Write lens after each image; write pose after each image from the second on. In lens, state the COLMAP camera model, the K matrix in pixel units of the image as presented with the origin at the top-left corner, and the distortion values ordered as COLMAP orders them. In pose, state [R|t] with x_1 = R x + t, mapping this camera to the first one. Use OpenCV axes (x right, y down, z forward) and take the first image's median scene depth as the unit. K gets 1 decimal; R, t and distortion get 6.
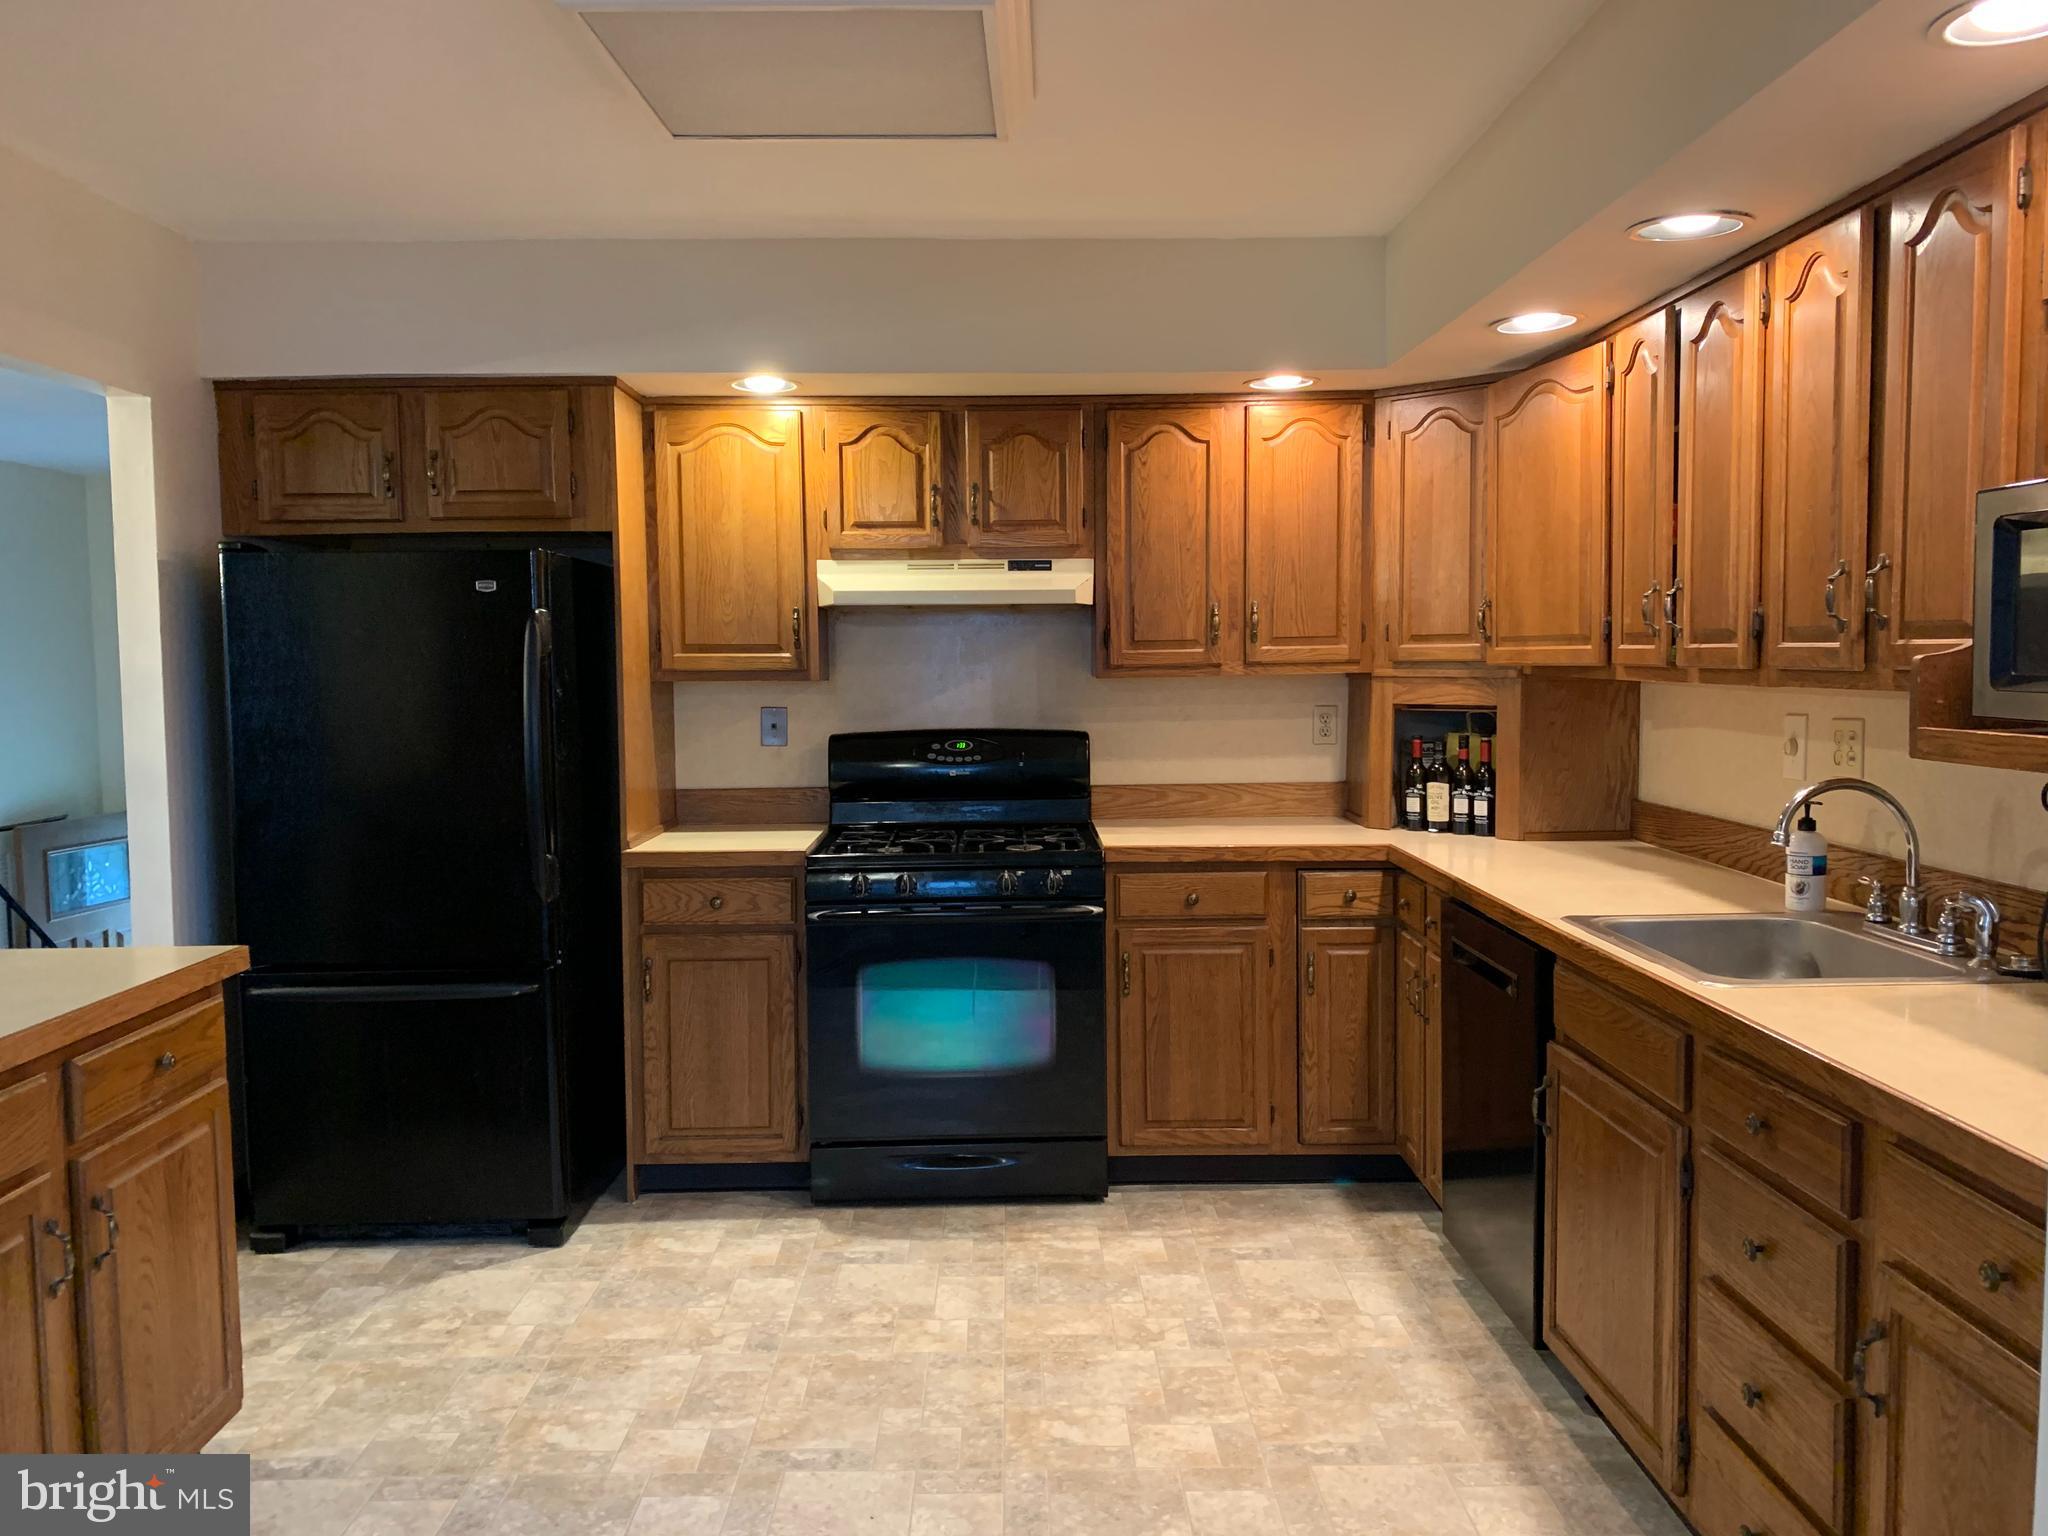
lens RADIAL K [[1574.8, 0, 1020.1], [0, 1574.8, 731.1], [0, 0, 1]] dist [0.024570, -0.016443]
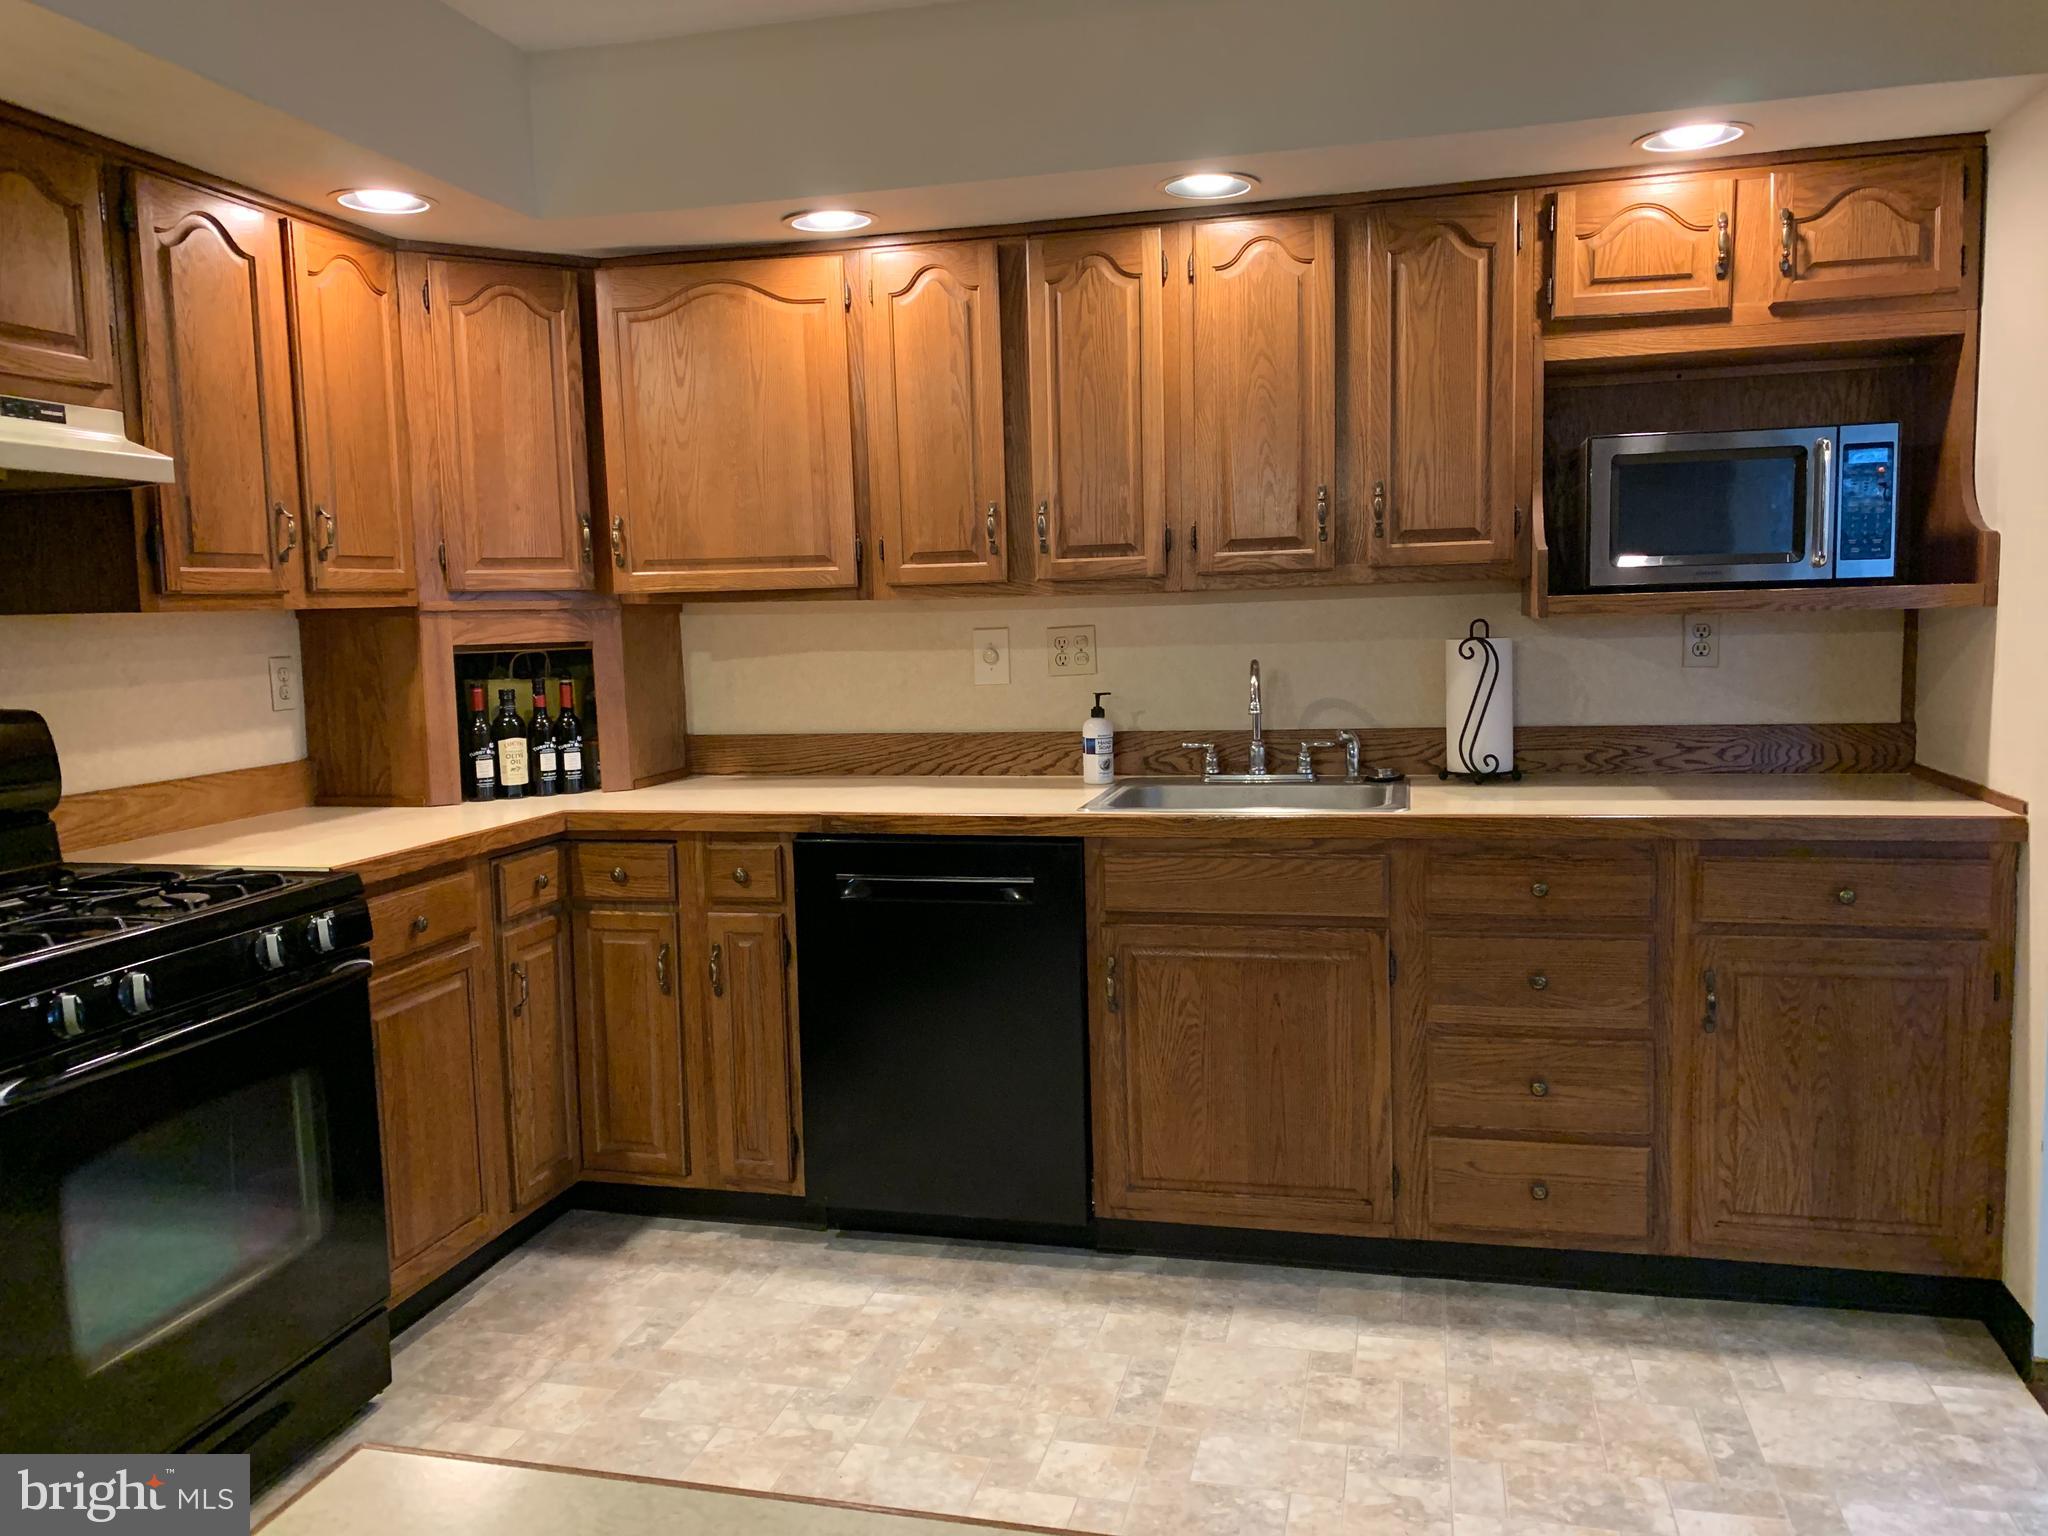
lens RADIAL K [[1574.8, 0, 1024.2], [0, 1574.8, 770.3], [0, 0, 1]] dist [0.024570, -0.016443]
pose [[0.256841, -0.096002, 0.961674, -0.487709], [0.071470, 0.994216, 0.080163, 0.002050], [-0.963807, 0.048141, 0.262217, 0.550409]]
